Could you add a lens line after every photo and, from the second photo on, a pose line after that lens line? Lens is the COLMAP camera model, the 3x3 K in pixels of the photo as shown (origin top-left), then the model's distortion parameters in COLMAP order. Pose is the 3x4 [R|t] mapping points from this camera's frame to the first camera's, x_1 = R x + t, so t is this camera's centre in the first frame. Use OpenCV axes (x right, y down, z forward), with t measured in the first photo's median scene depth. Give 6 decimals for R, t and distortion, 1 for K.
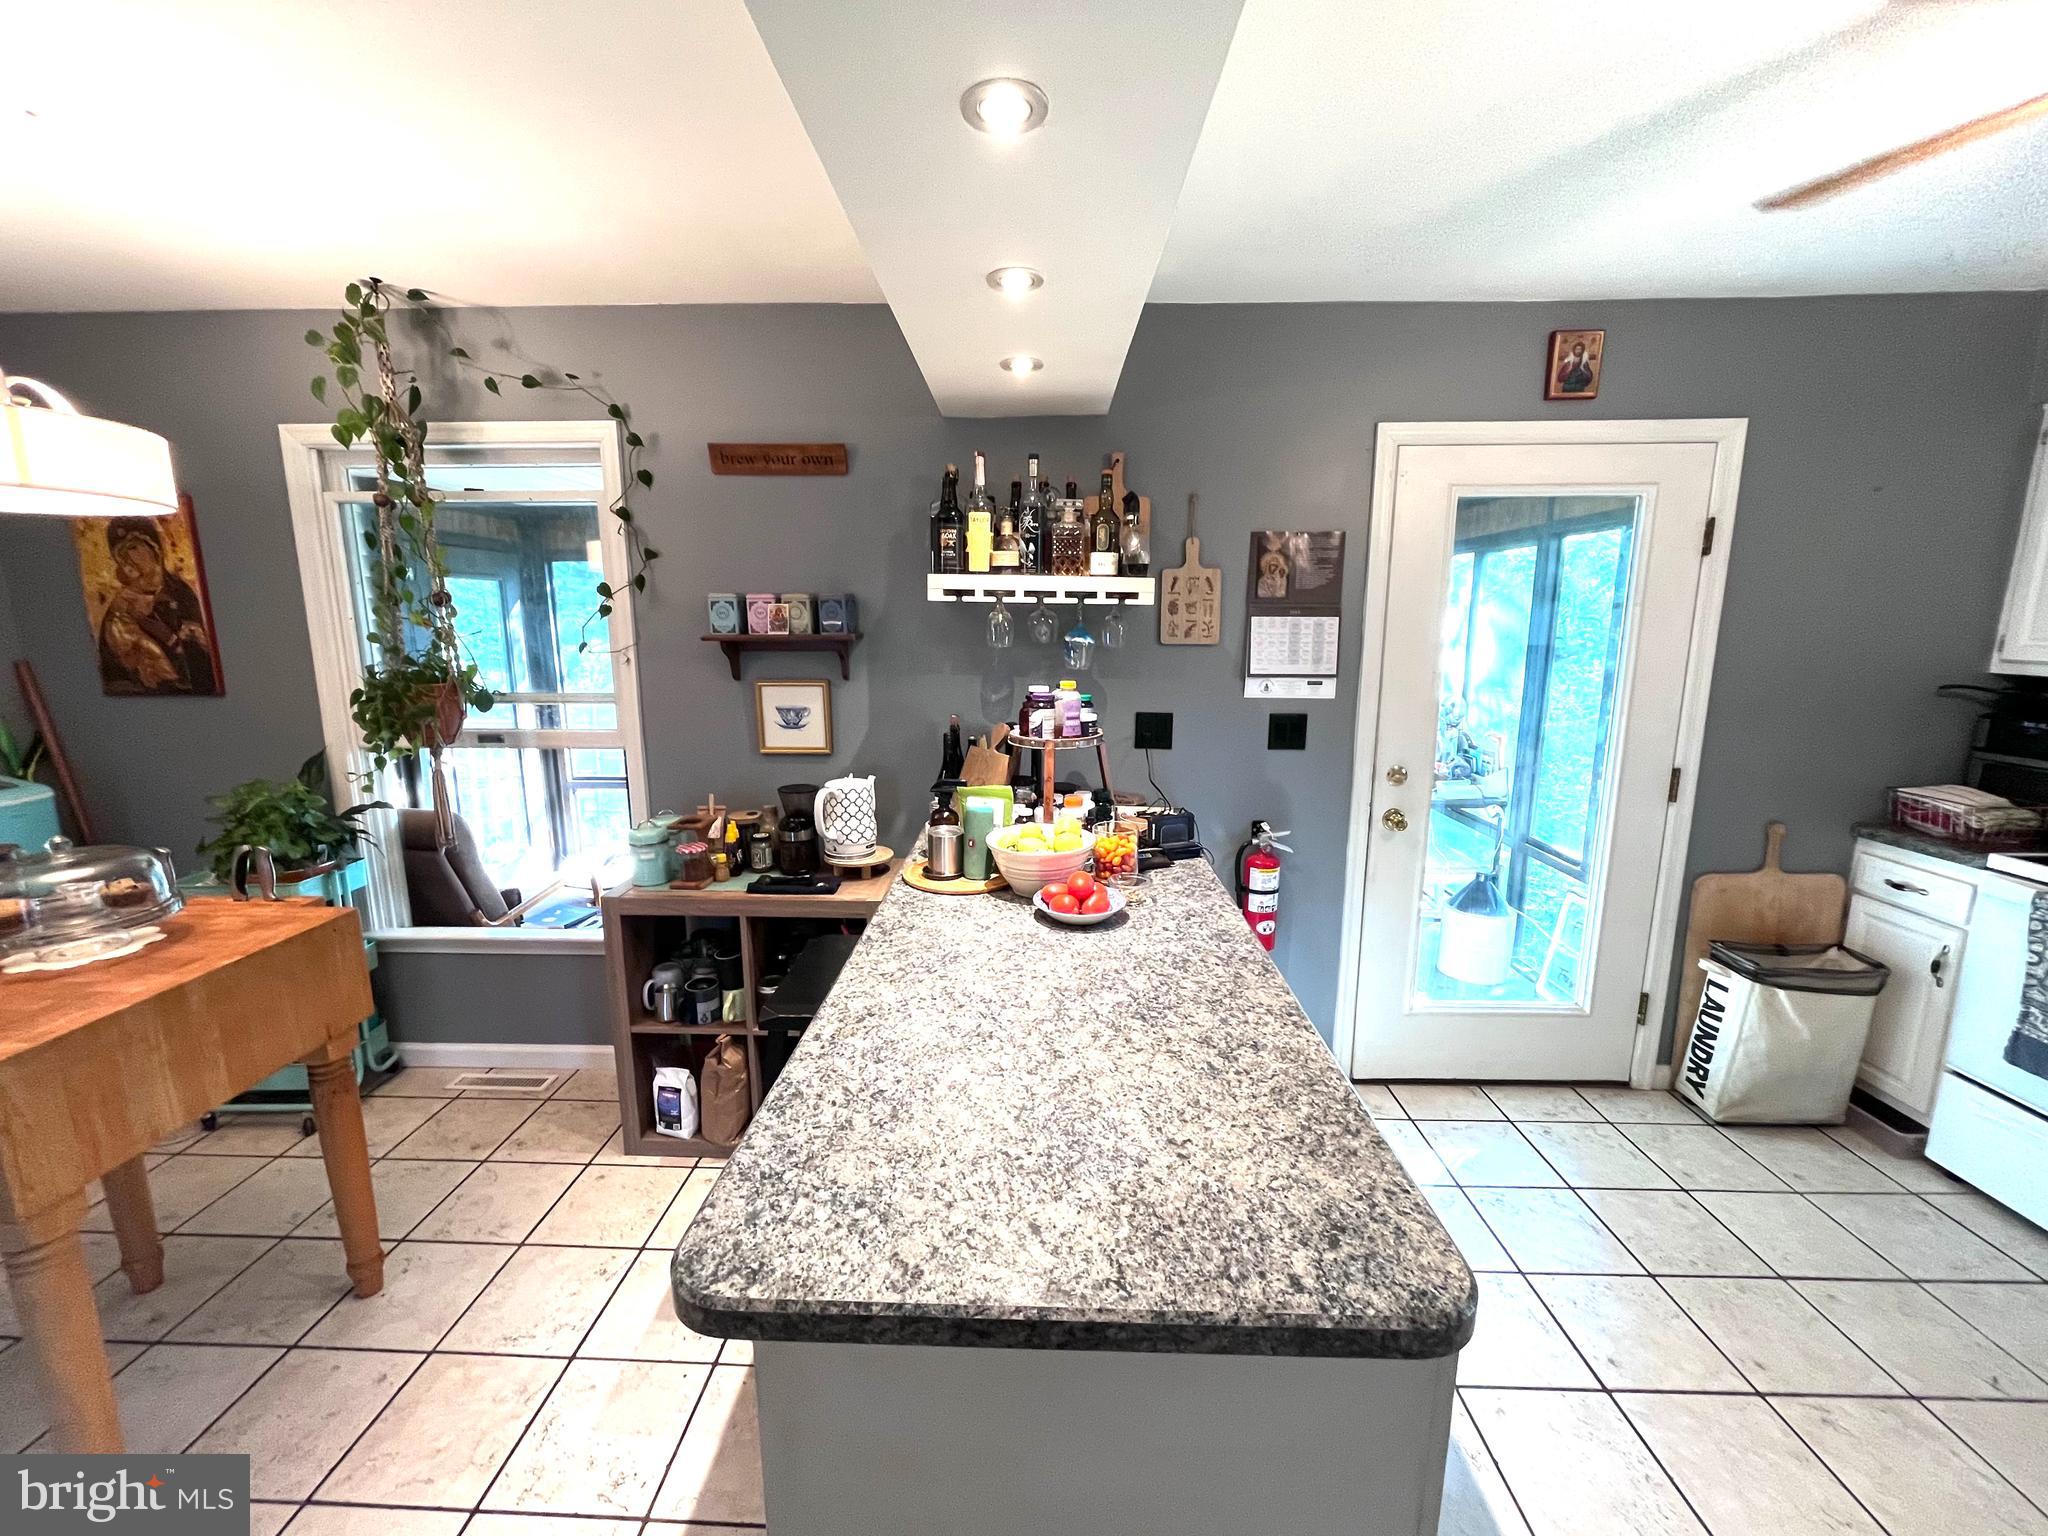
lens RADIAL K [[824.9, 0, 1022.7], [0, 824.9, 765.8], [0, 0, 1]] dist [-0.003429, -0.000482]
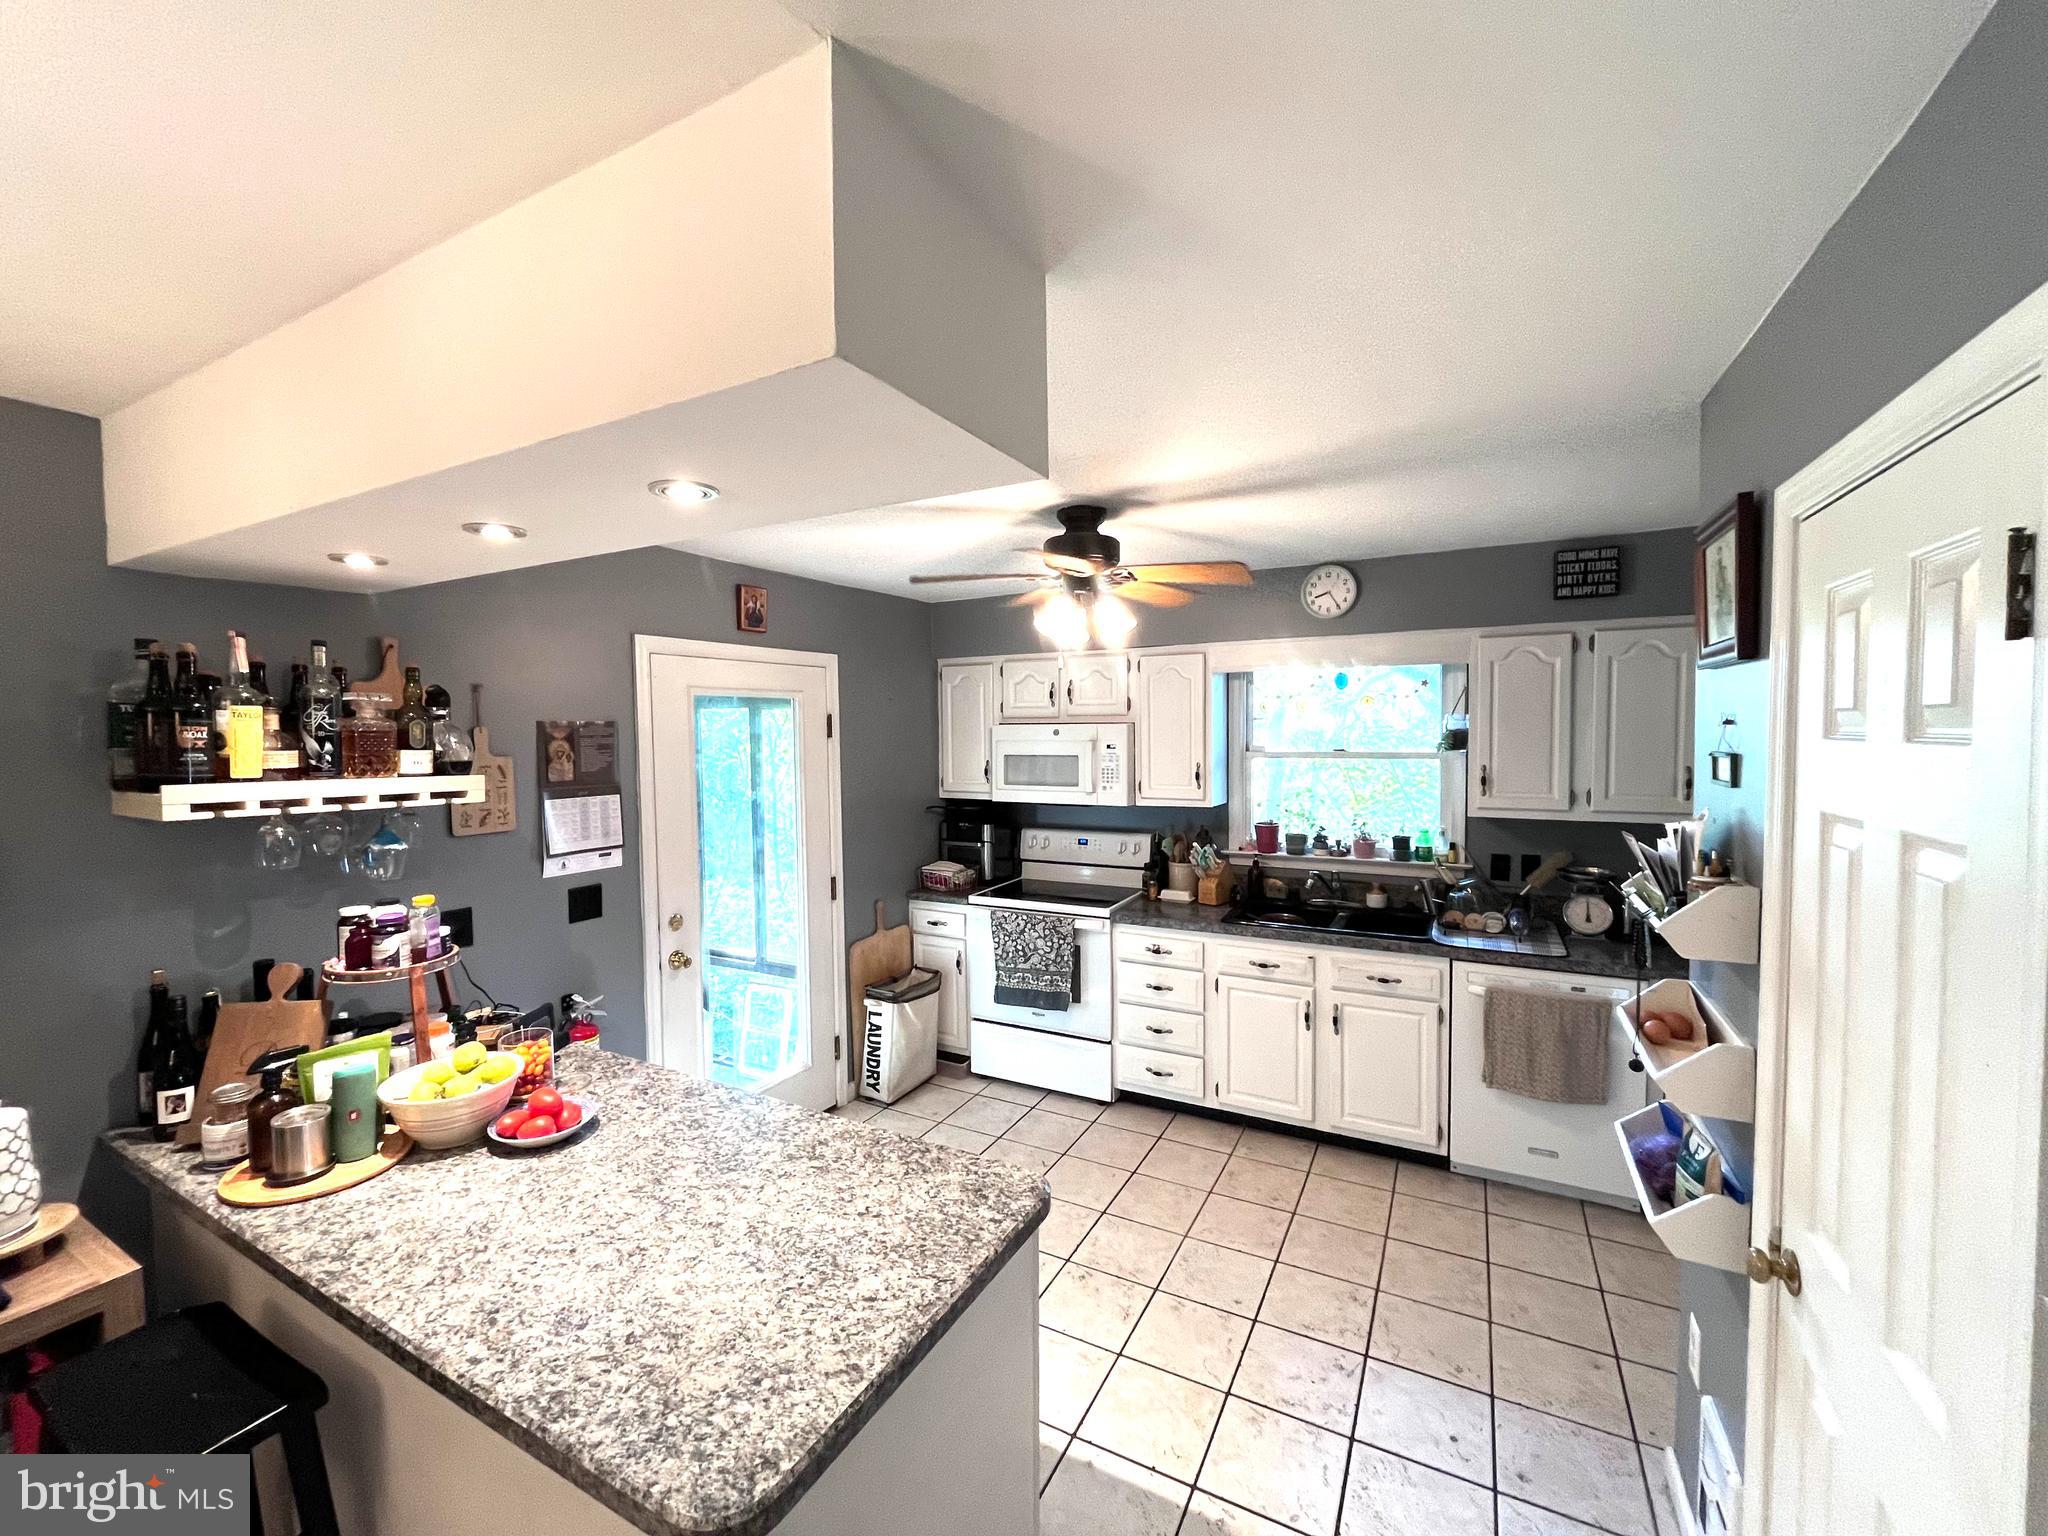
lens RADIAL K [[824.9, 0, 1022.7], [0, 824.9, 765.8], [0, 0, 1]] dist [-0.003429, -0.000482]
pose [[0.450604, -0.044271, 0.891626, -0.396474], [0.170051, 0.984739, -0.037045, -0.087423], [-0.876378, 0.168314, 0.451255, -0.005476]]
